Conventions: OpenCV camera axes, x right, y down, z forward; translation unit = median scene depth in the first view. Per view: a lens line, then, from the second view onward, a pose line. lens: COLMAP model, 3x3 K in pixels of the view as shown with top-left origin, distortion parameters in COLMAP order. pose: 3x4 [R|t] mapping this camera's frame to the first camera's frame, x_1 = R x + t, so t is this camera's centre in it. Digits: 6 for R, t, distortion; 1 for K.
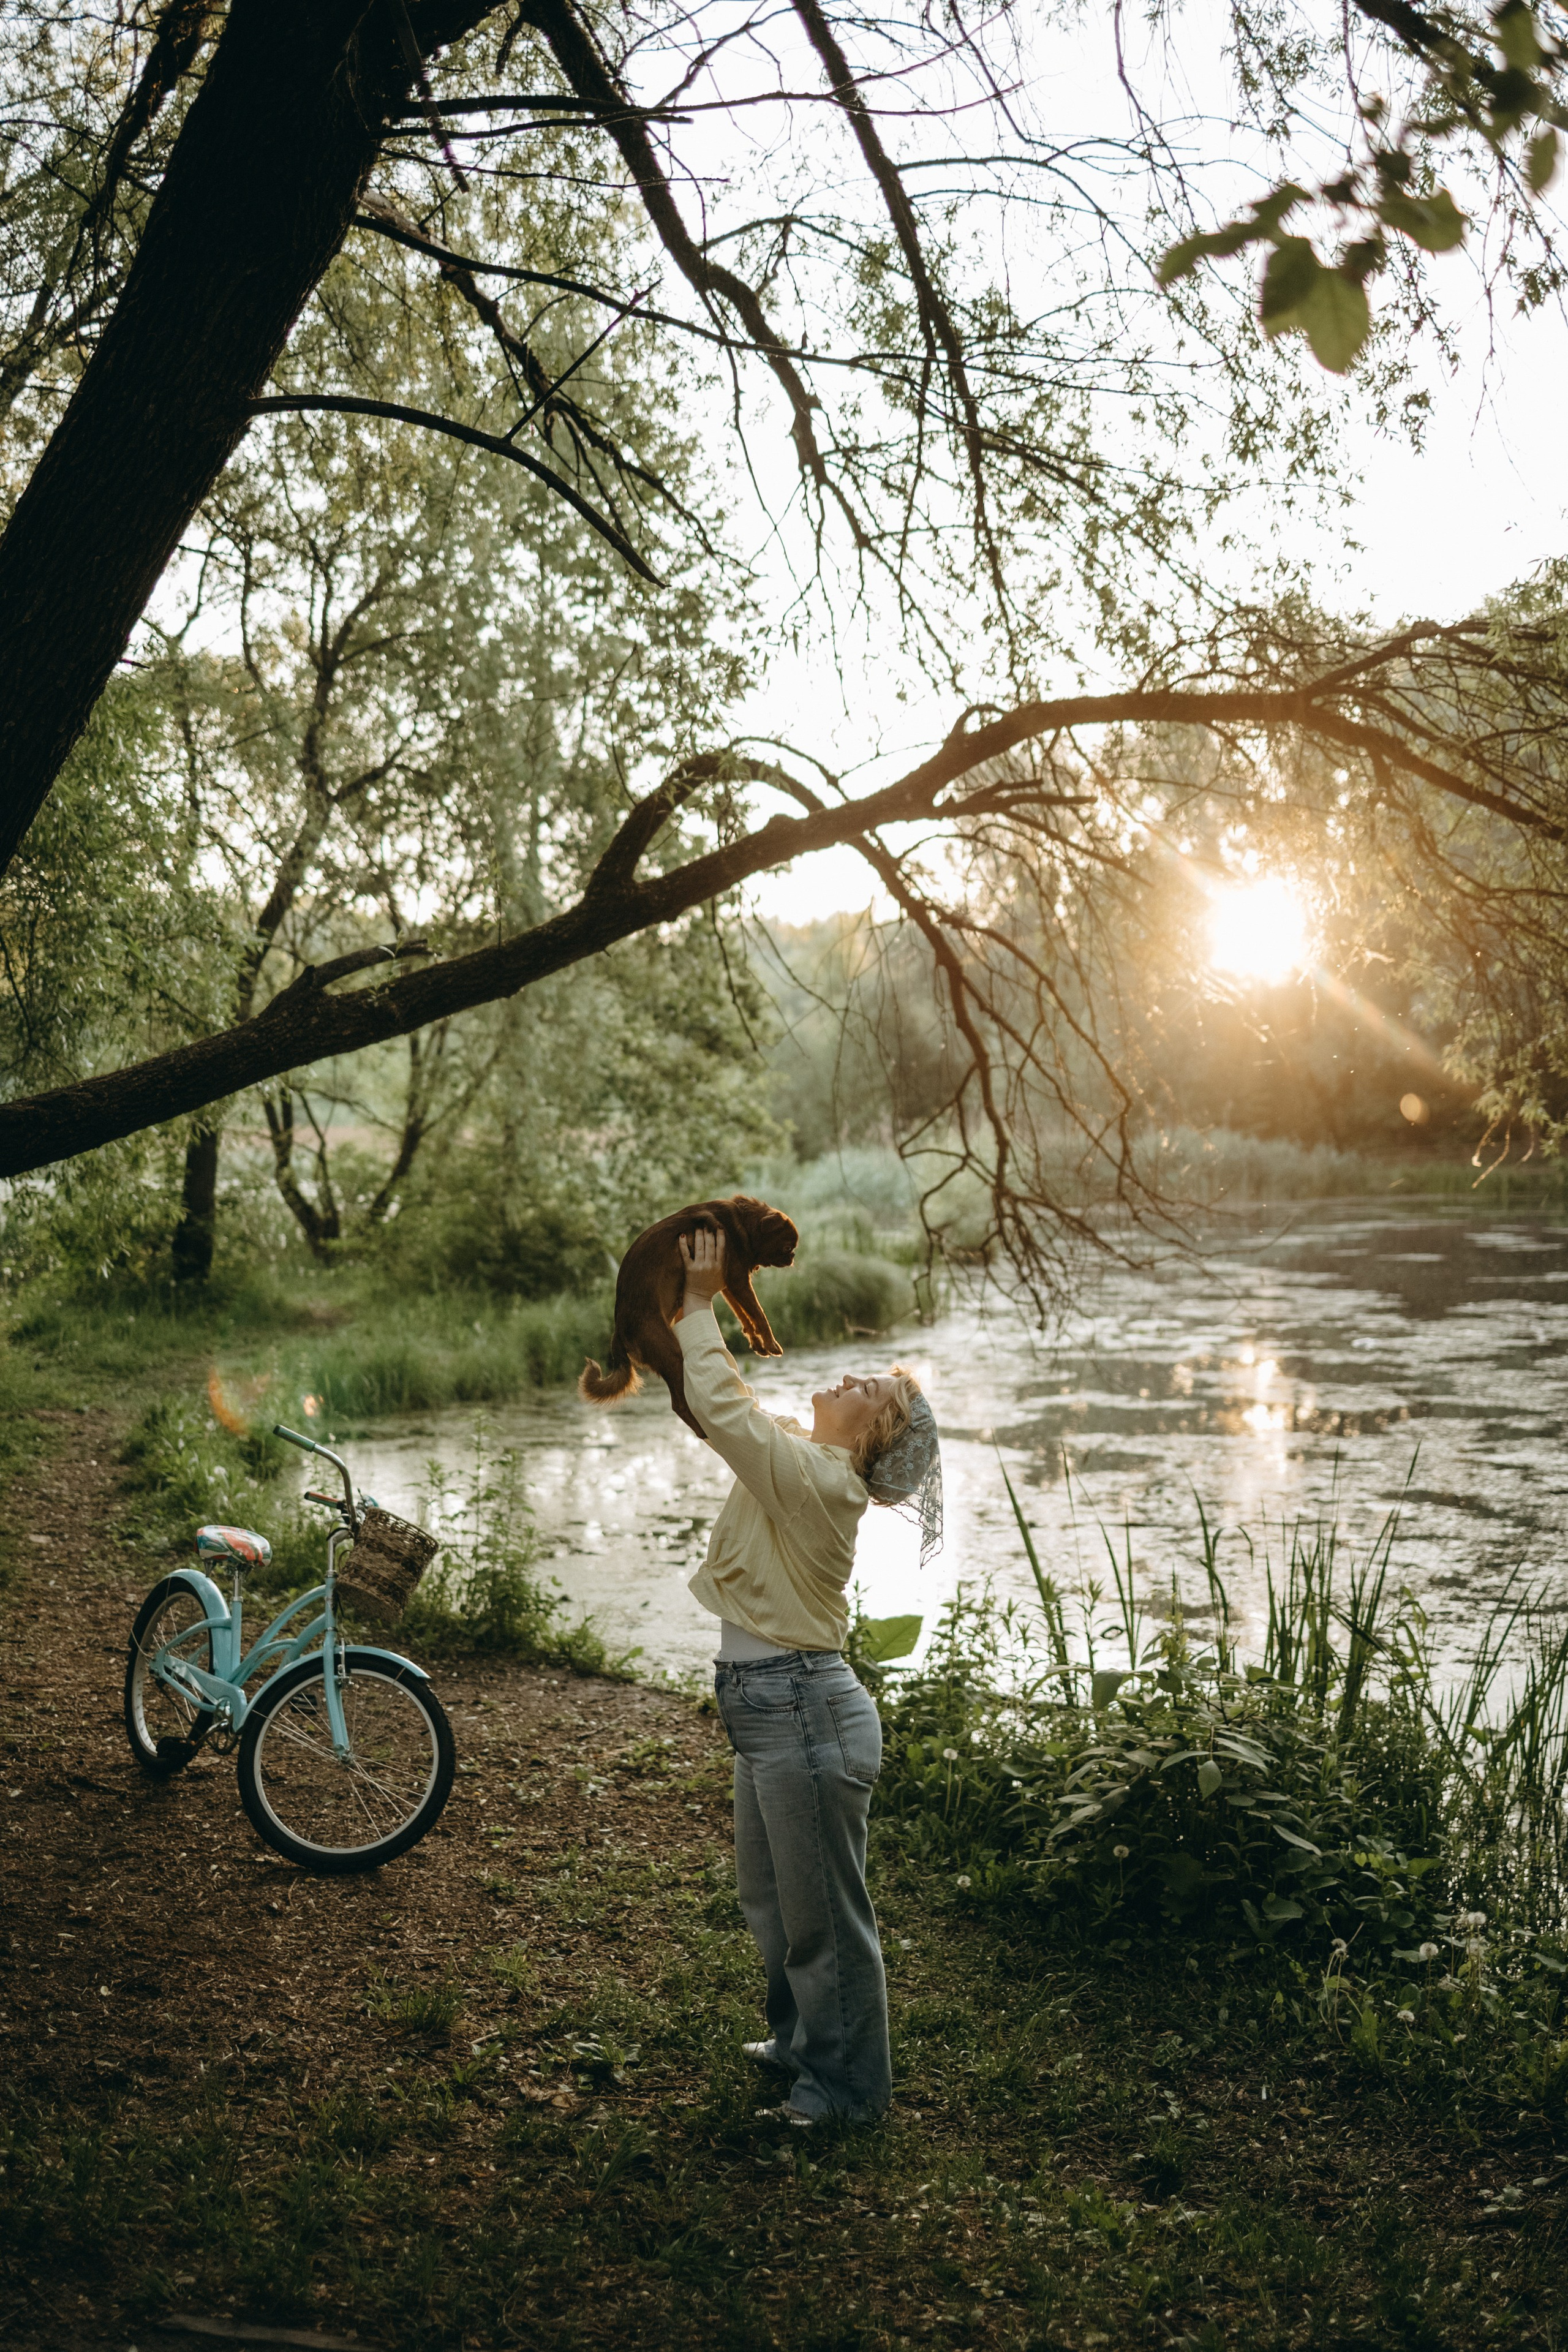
lens RADIAL K [[2460.3, 0, 835.4], [0, 2460.3, 1205.3], [0, 0, 1]] dist [-0.049813, 0.035588]
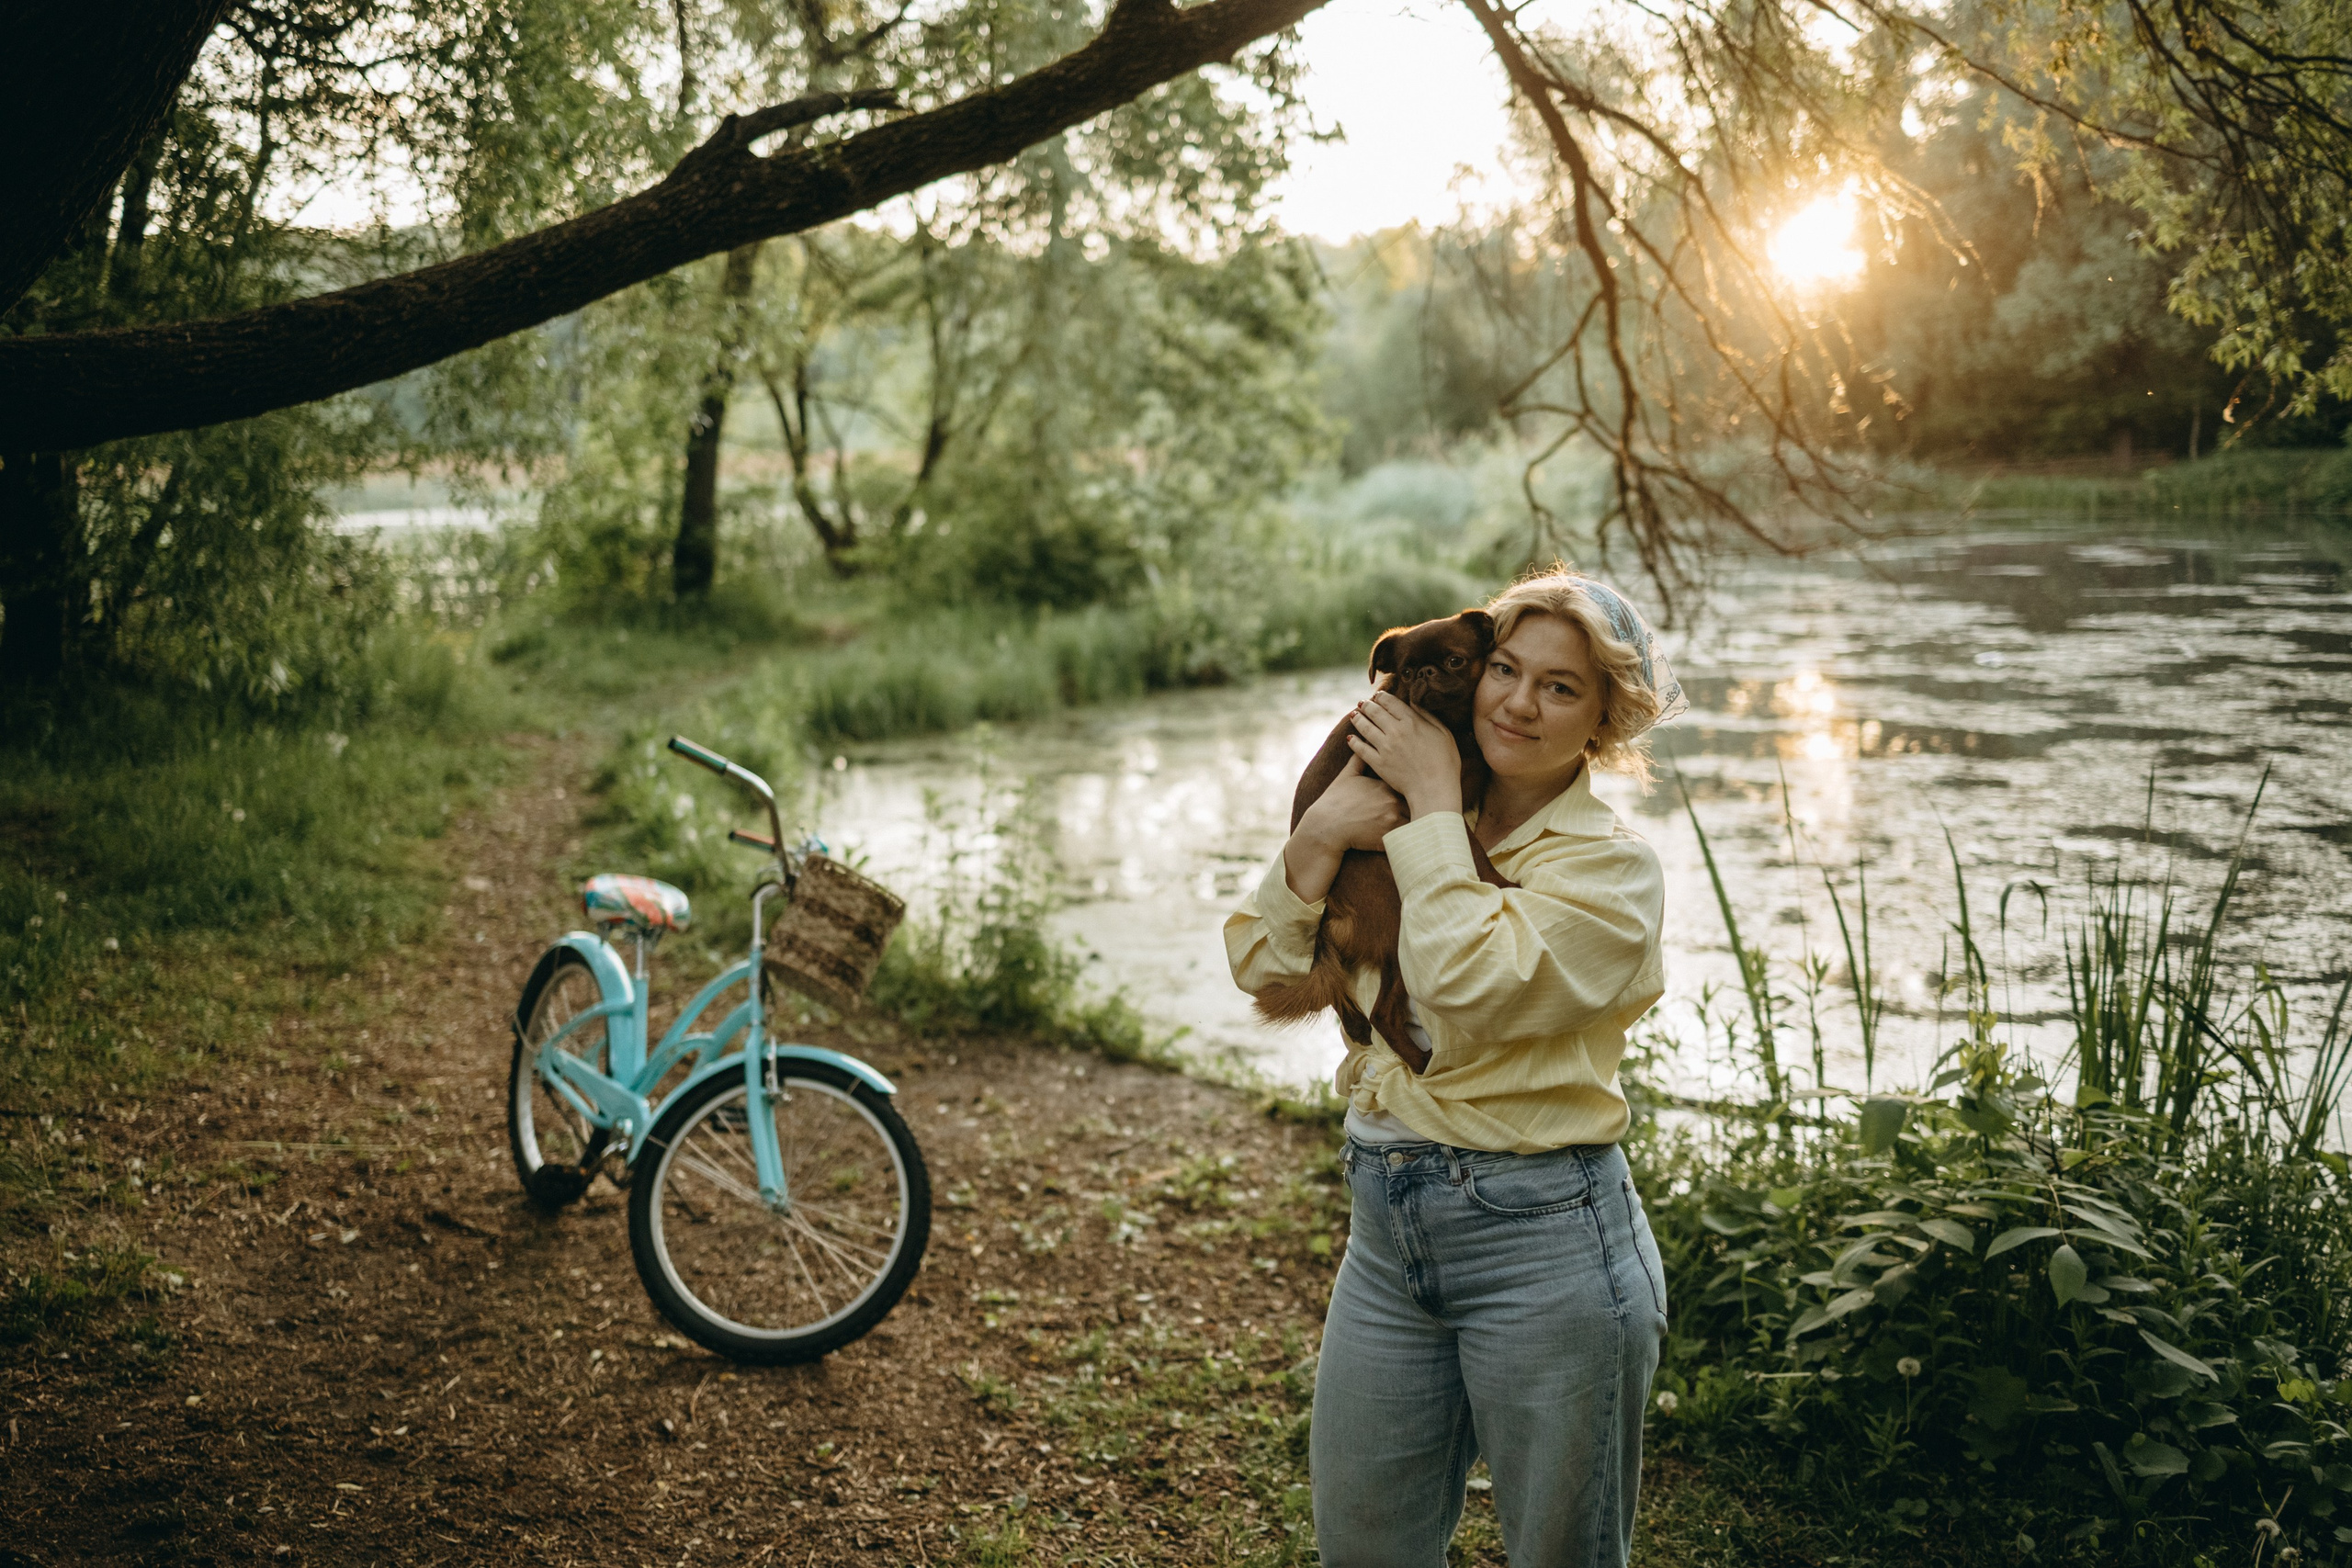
lens RADIAL K [[2460.0, 0, 1176.0], [0, 2460.0, 784.0], [0, 0, 1]] dist [-0.049813, 0.035588]
pose [[0.996687, -0.000731, -0.081329, -0.018594], [0.008889, 0.994950, 0.099981, 0.023681], [0.080845, -0.100373, 0.991660, 0.218526]]
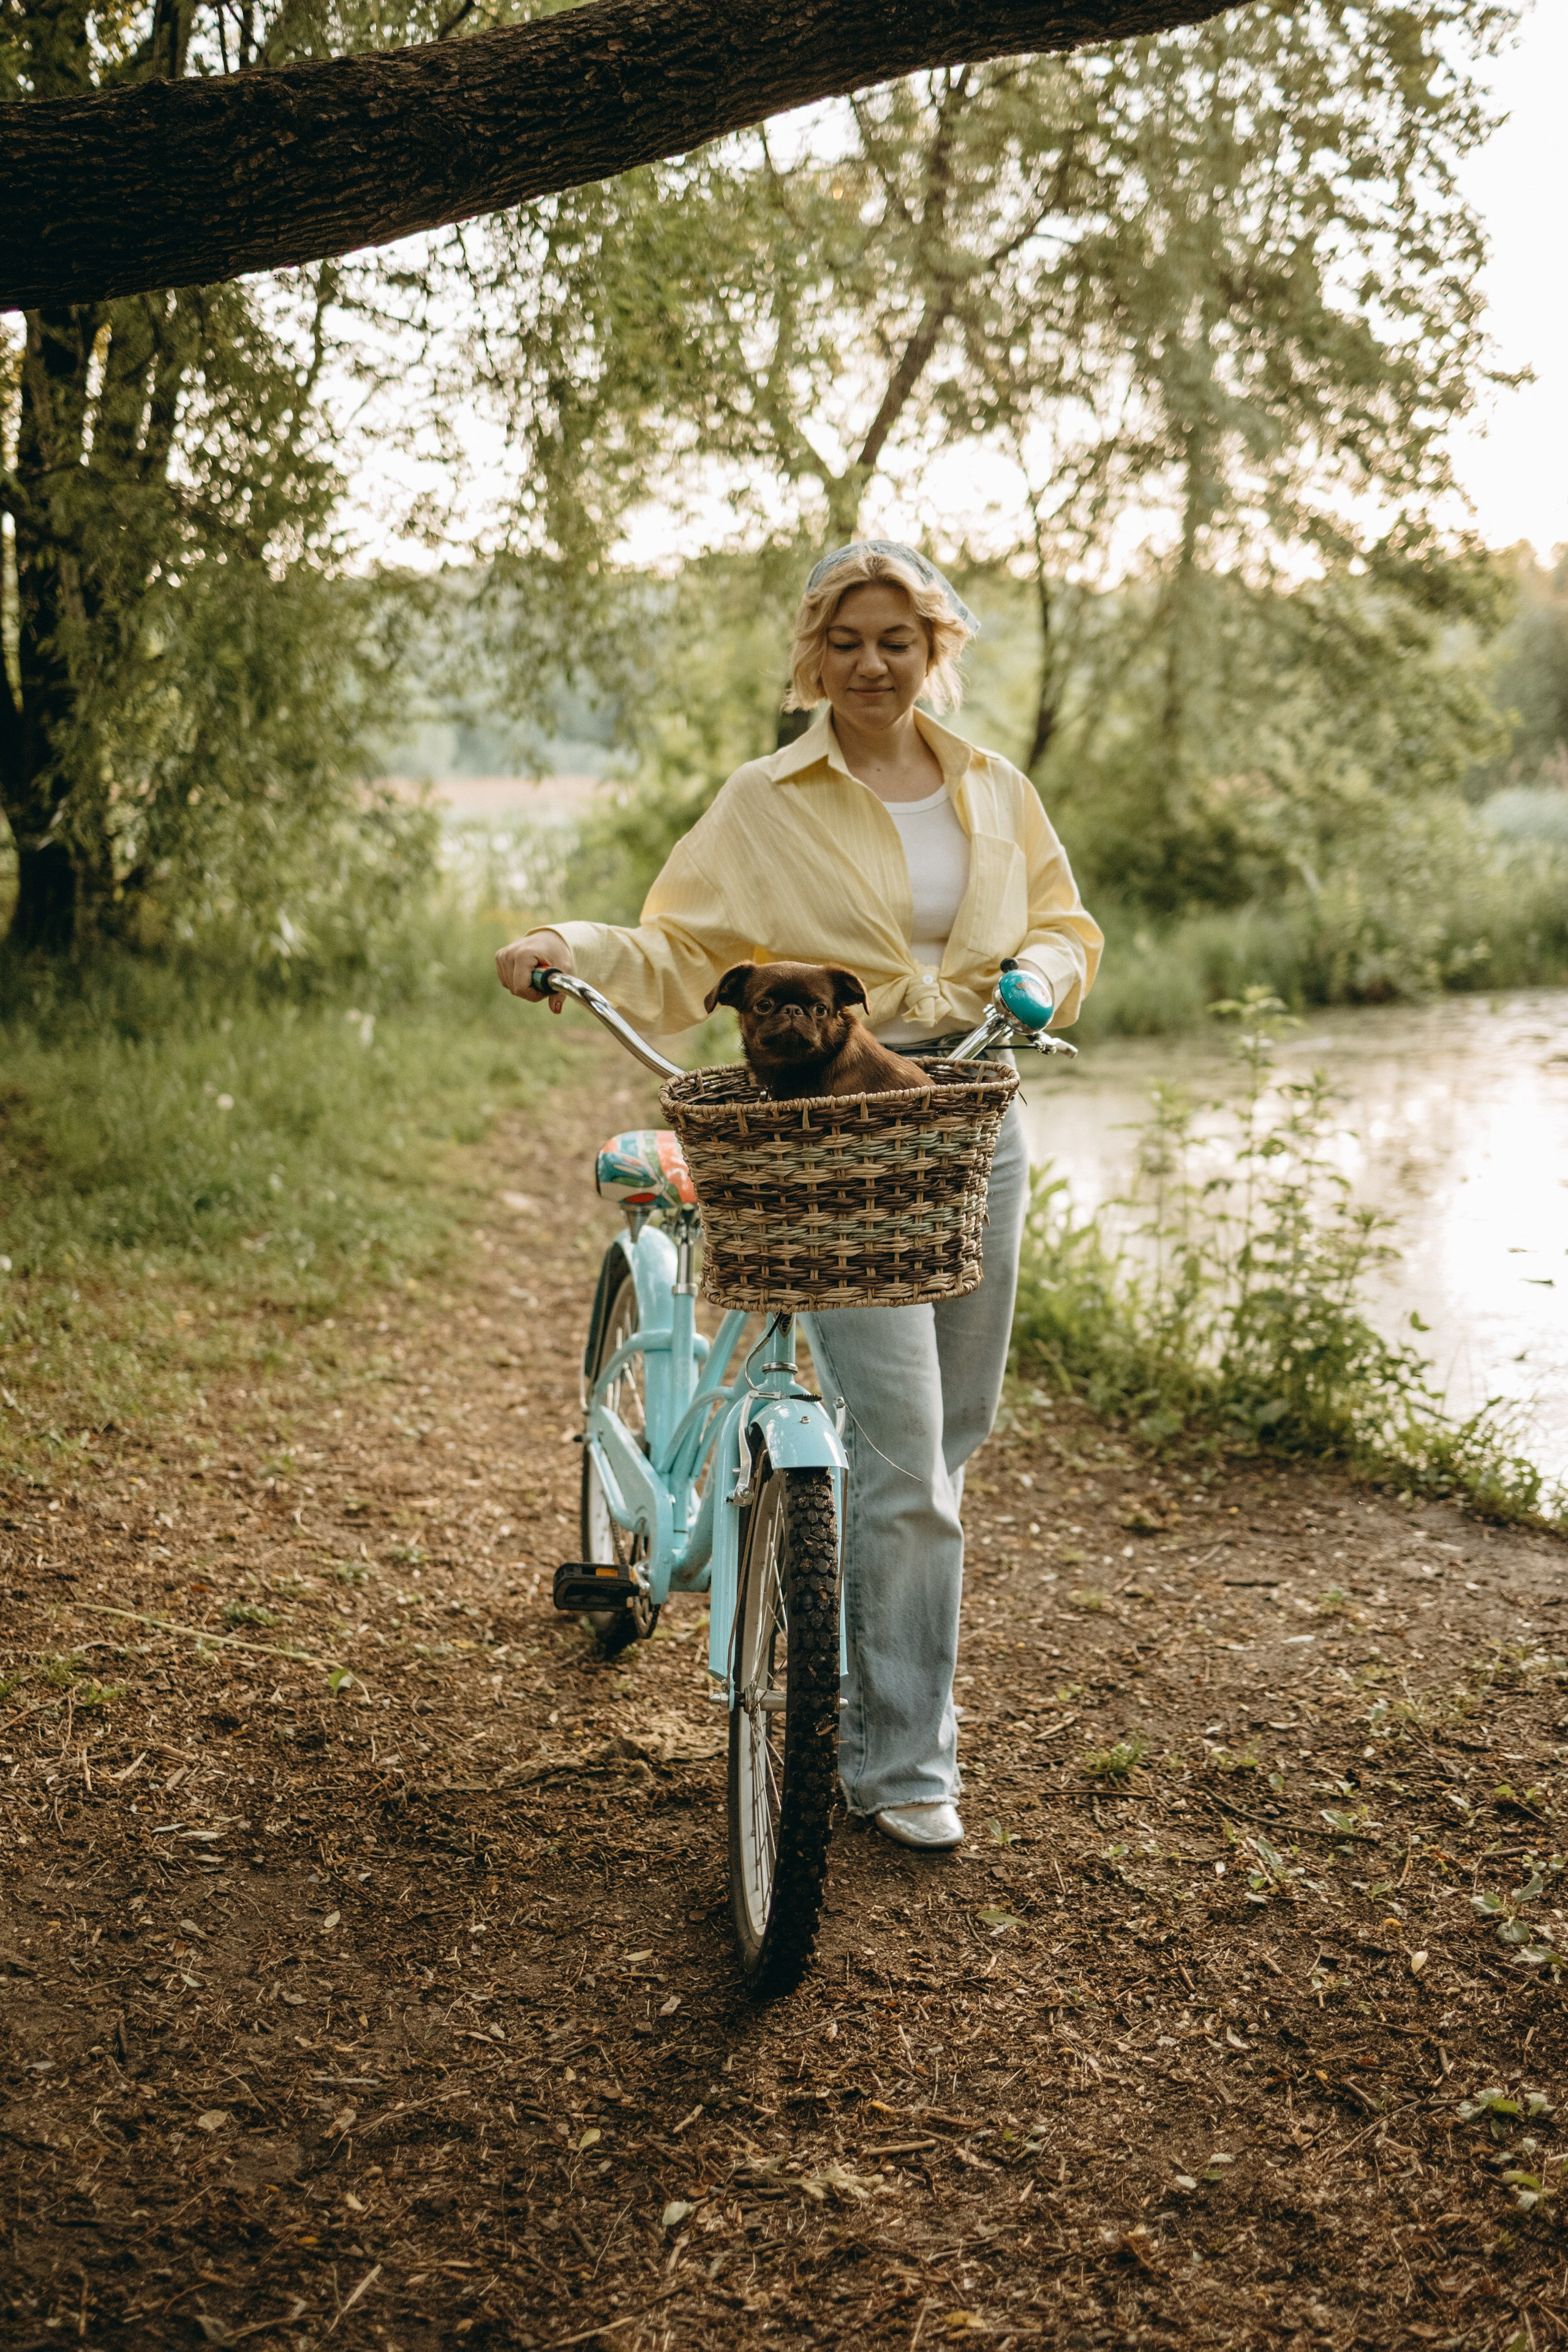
lens RADIAL K [[2436.4, 0, 784.0], [0, 2436.4, 1176.0], [0, 0, 1]] dist [-0.066593, 0.030551]
pose [[0.965433, 0.036858, -0.258031, -0.109527], [-0.006016, 0.992839, 0.119313, 0.063071], [0.260581, -0.113636, 0.958741, 0.480798]]
